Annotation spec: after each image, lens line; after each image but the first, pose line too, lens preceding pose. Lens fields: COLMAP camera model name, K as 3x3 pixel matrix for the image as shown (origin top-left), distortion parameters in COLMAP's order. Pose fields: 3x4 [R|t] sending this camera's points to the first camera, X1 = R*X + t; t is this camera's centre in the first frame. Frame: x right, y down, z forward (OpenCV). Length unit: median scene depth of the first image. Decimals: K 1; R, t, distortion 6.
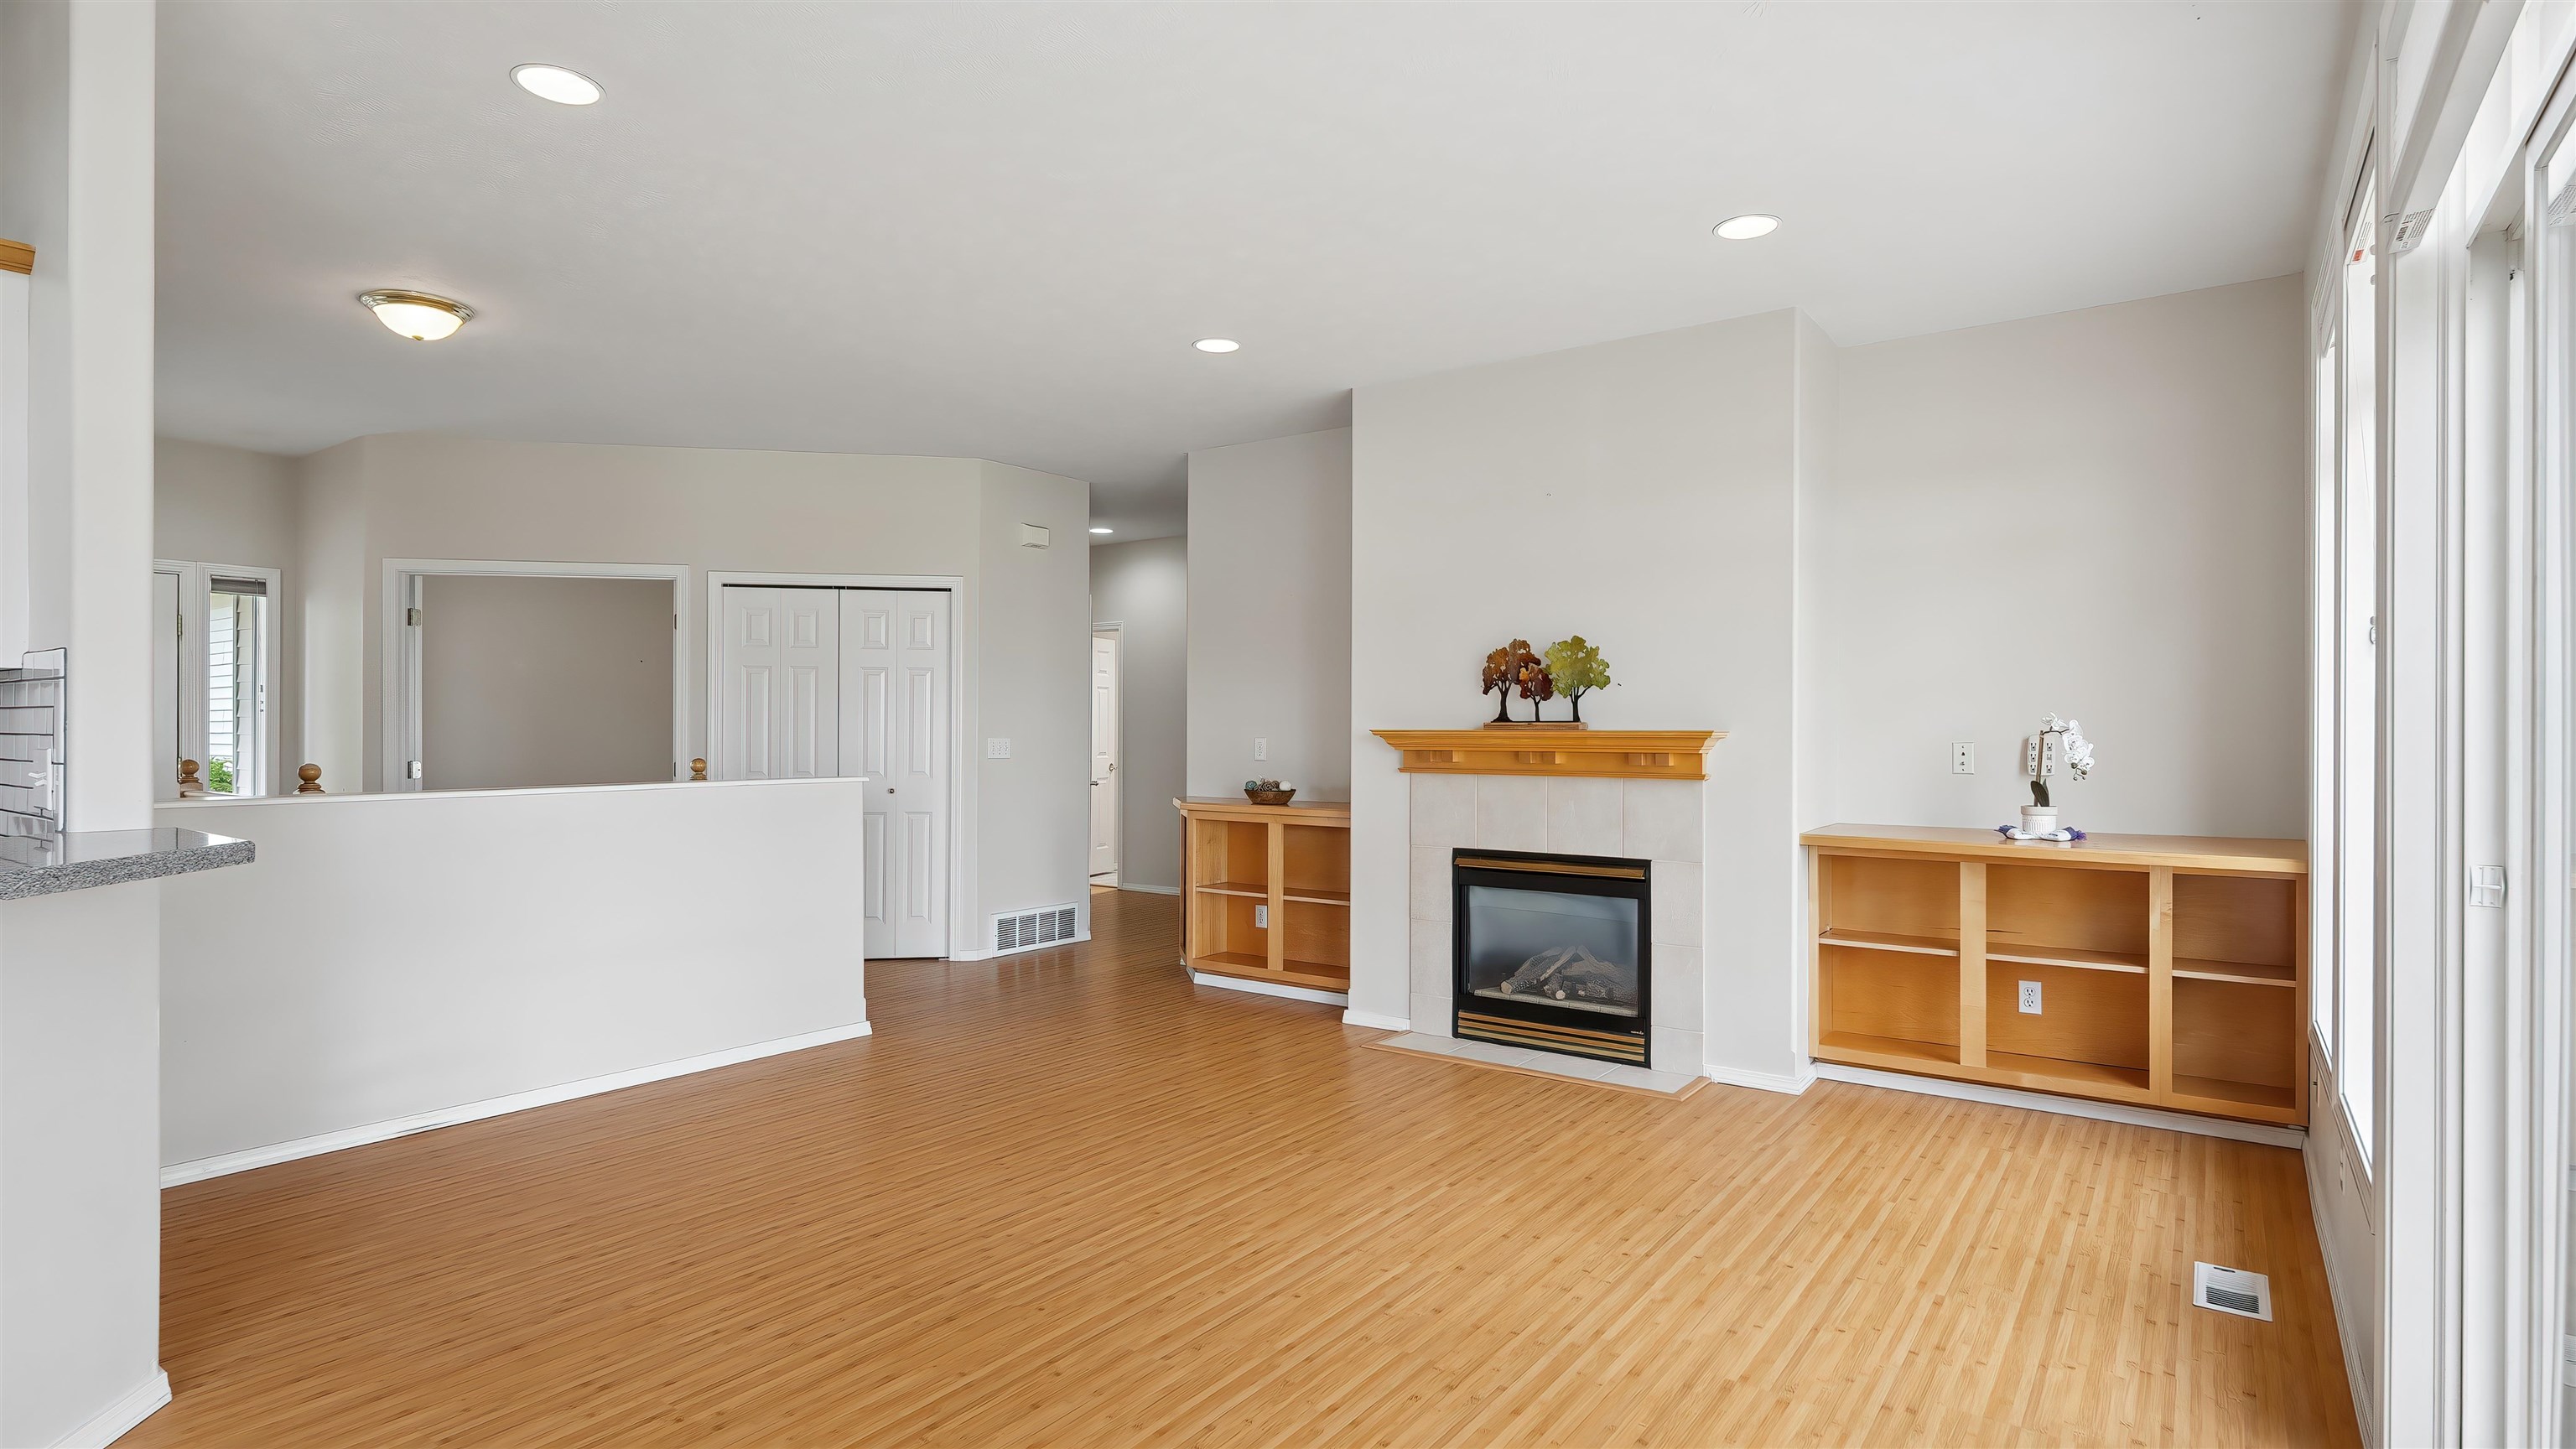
lens RADIAL K [[1286.1, 0, 1291.8], [0, 1286.1, 722.1], [0, 0, 1]] dist [-0.000907, -0.001546]
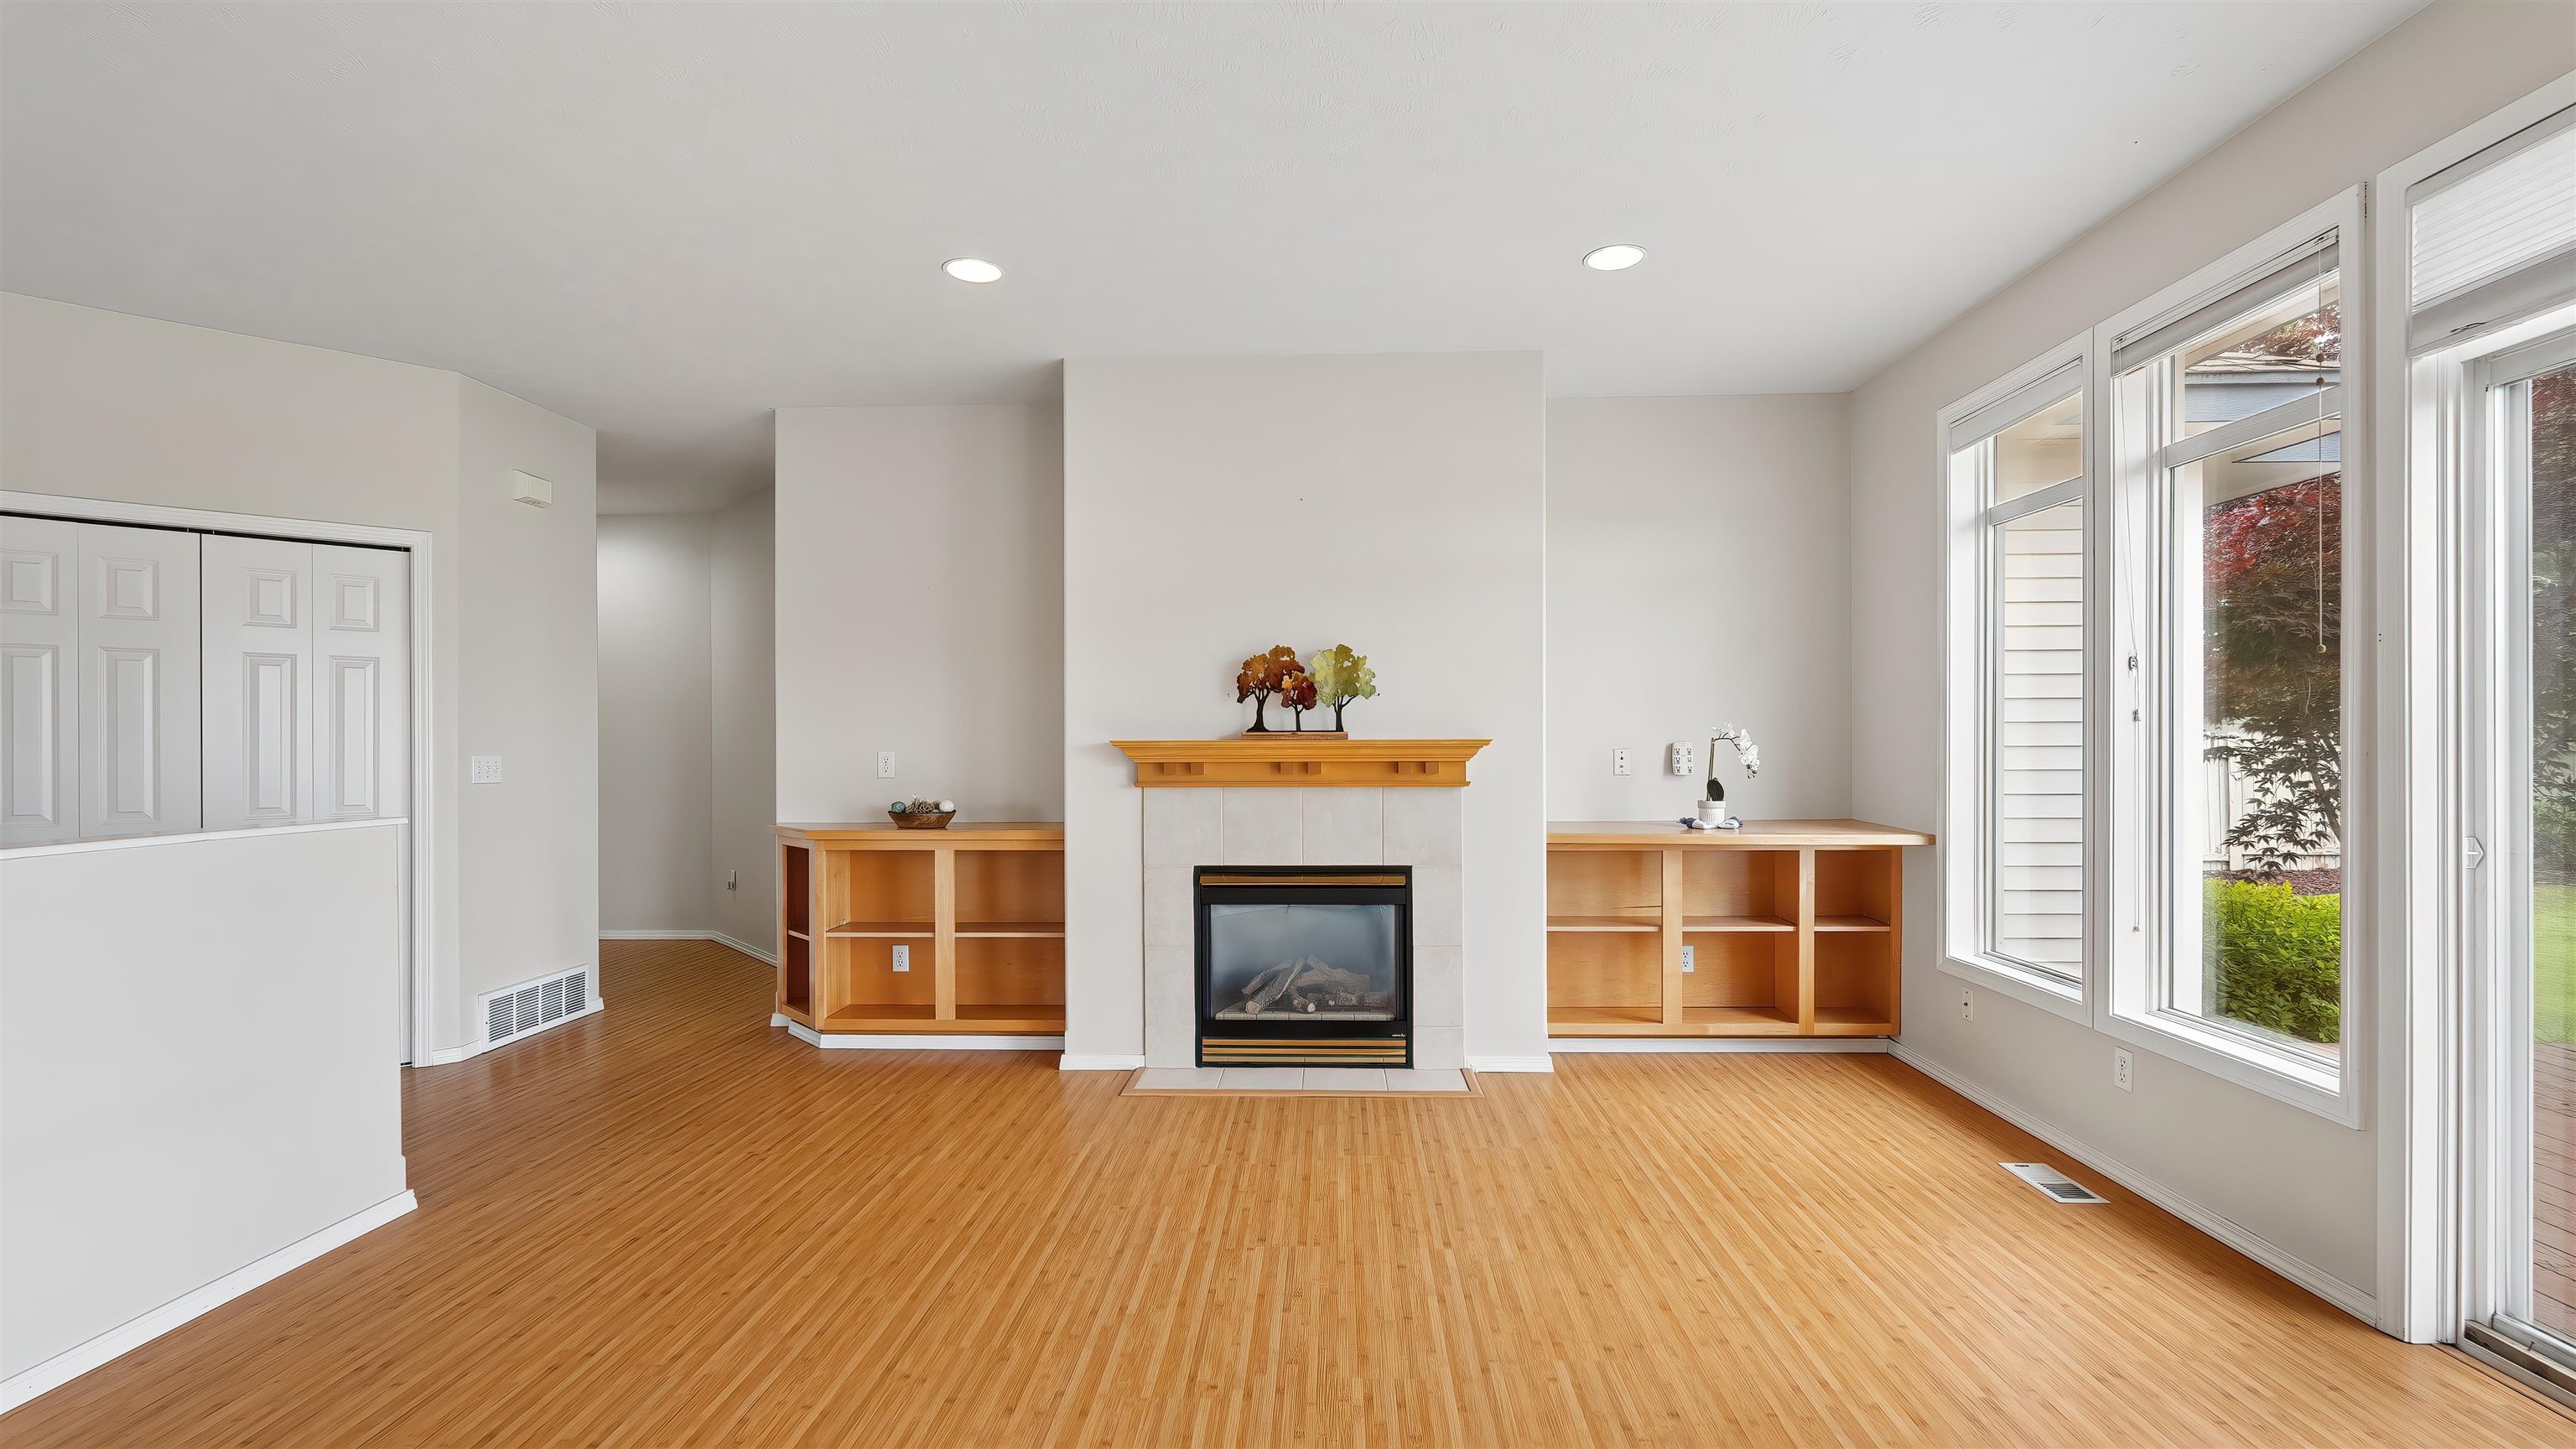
lens RADIAL K [[1127.0, 0, 1294.9], [0, 1127.0, 747.2], [0, 0, 1]] dist [-0.004214, 0.000791]
pose [[0.832854, -0.008699, 0.553424, -0.306013], [0.002558, 0.999926, 0.011868, 0.001402], [-0.553486, -0.008469, 0.832815, 0.311461]]
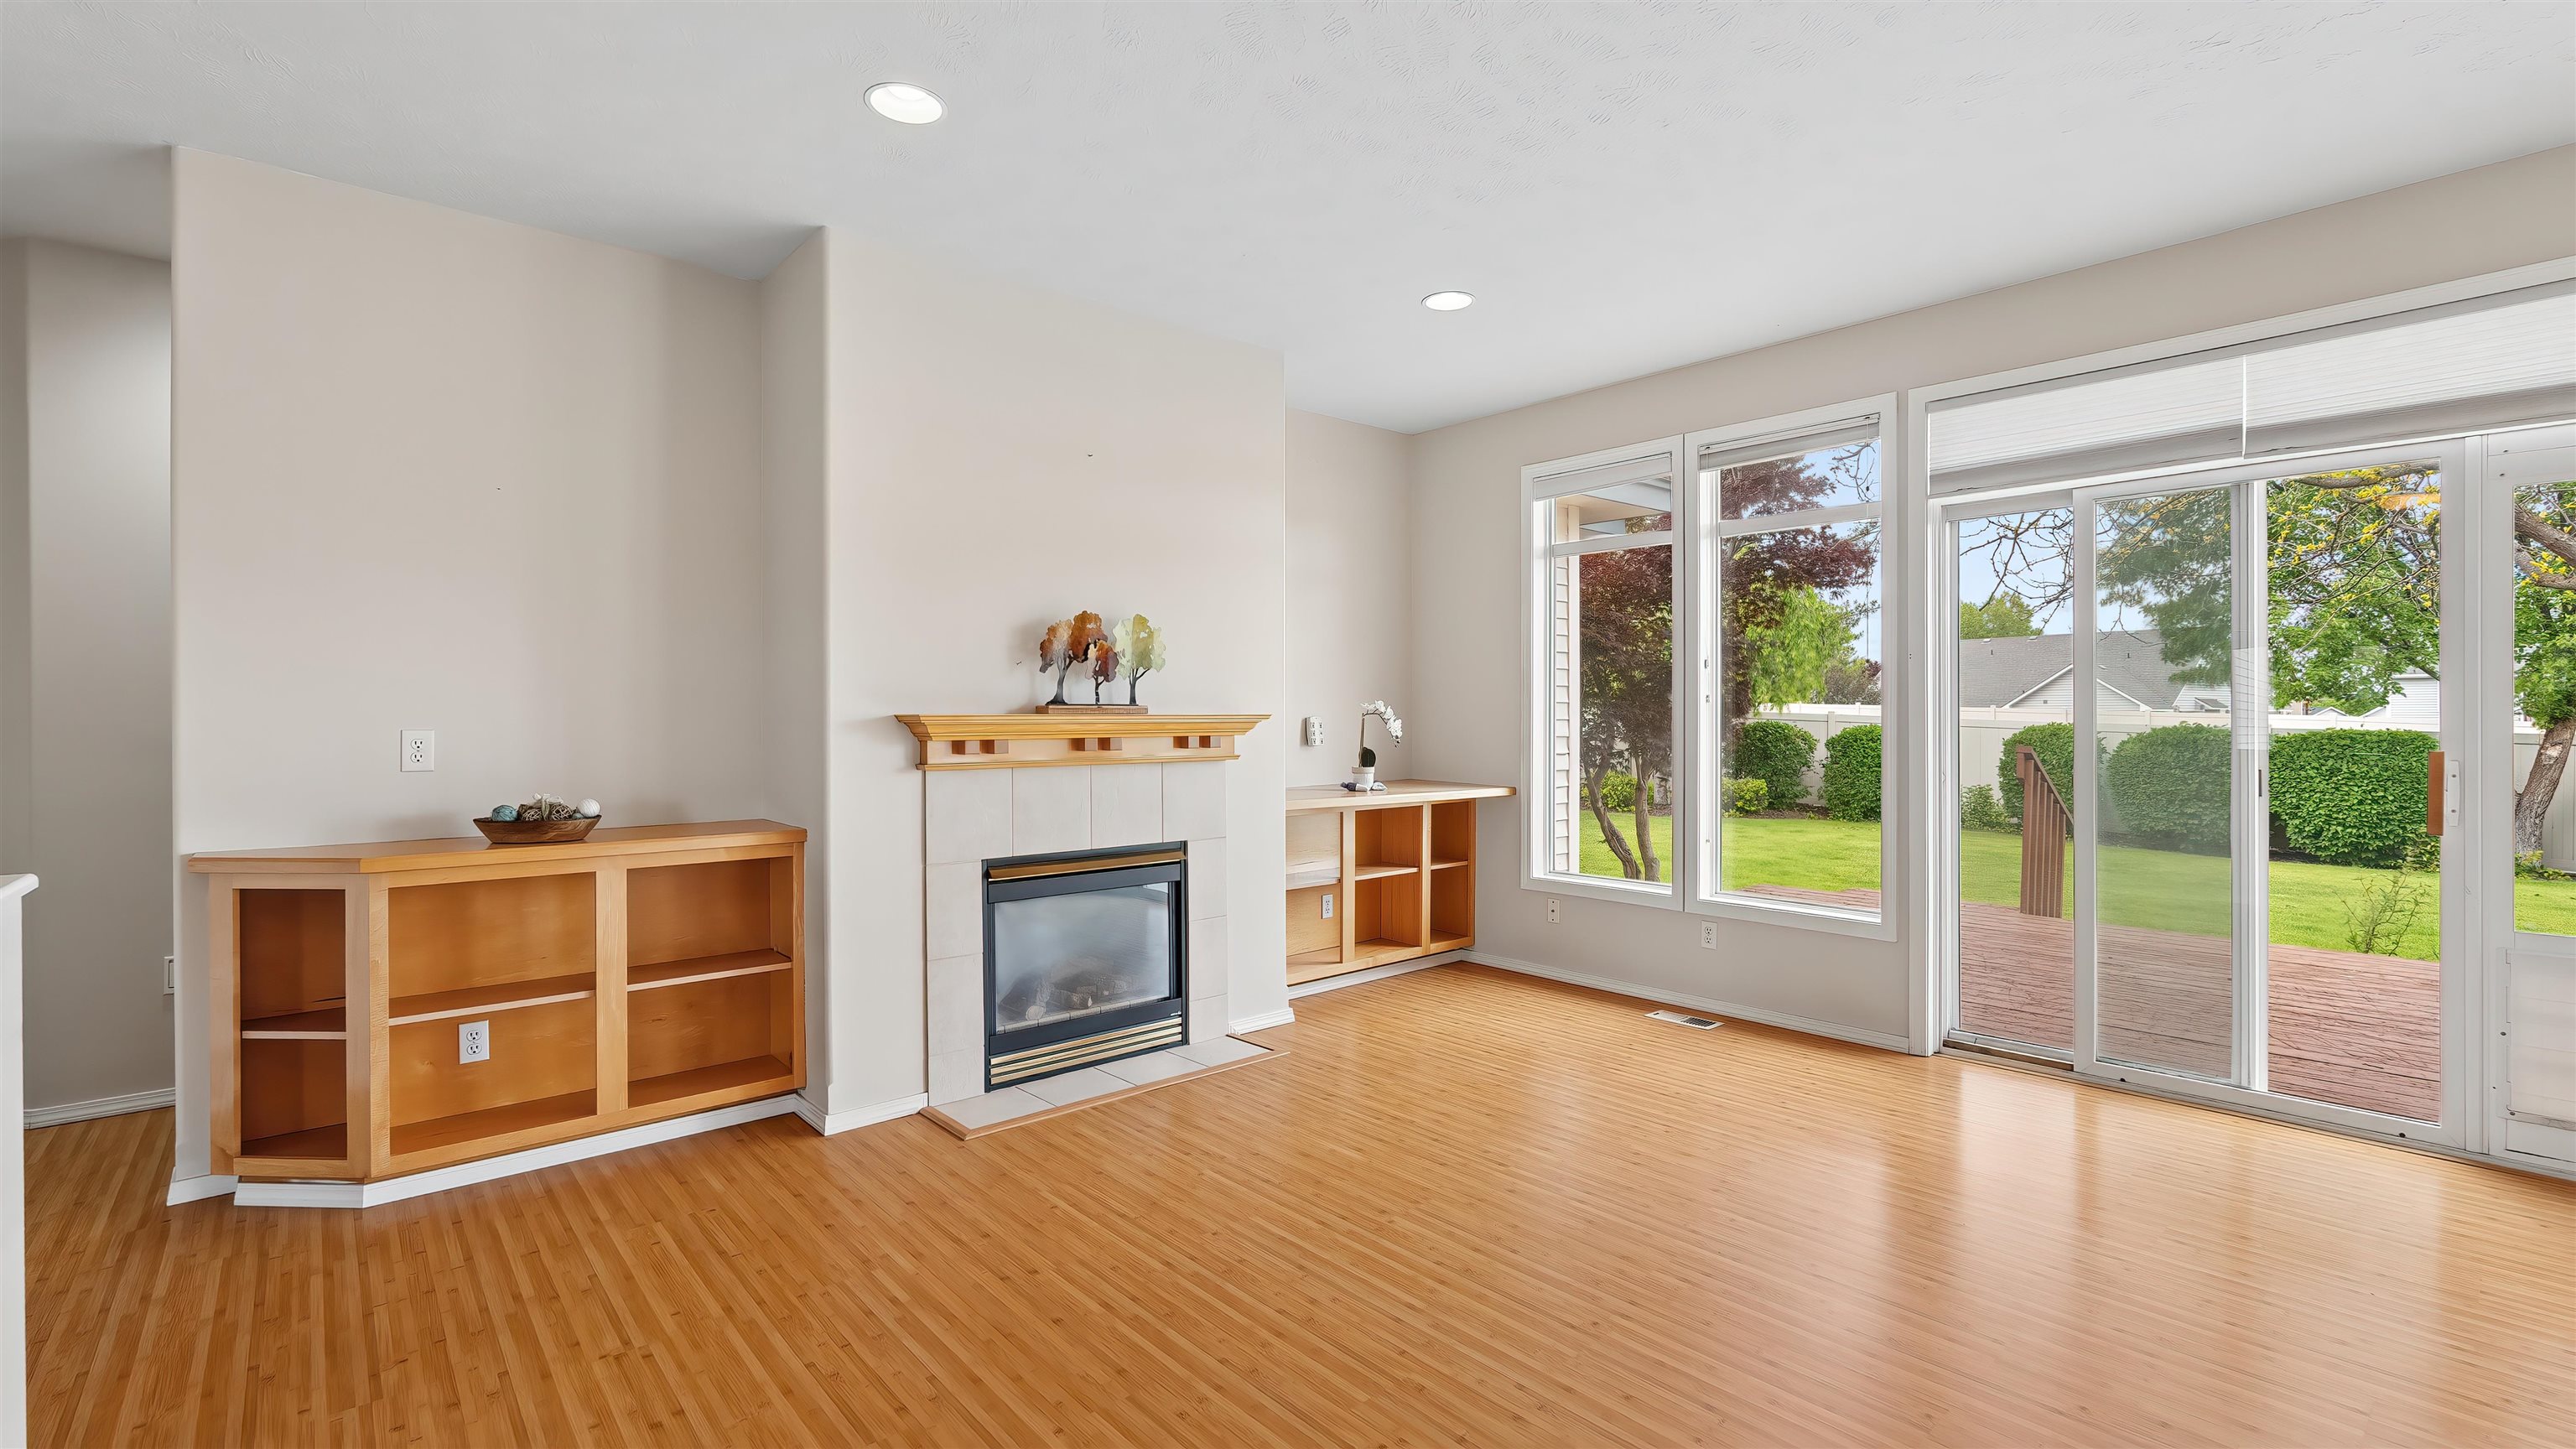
lens RADIAL K [[1127.0, 0, 1287.4], [0, 1127.0, 708.8], [0, 0, 1]] dist [-0.004214, 0.000791]
pose [[0.228474, 0.002094, 0.973548, -0.593302], [-0.002816, 0.999995, -0.001490, 0.003777], [-0.973546, -0.002401, 0.228478, 0.740746]]
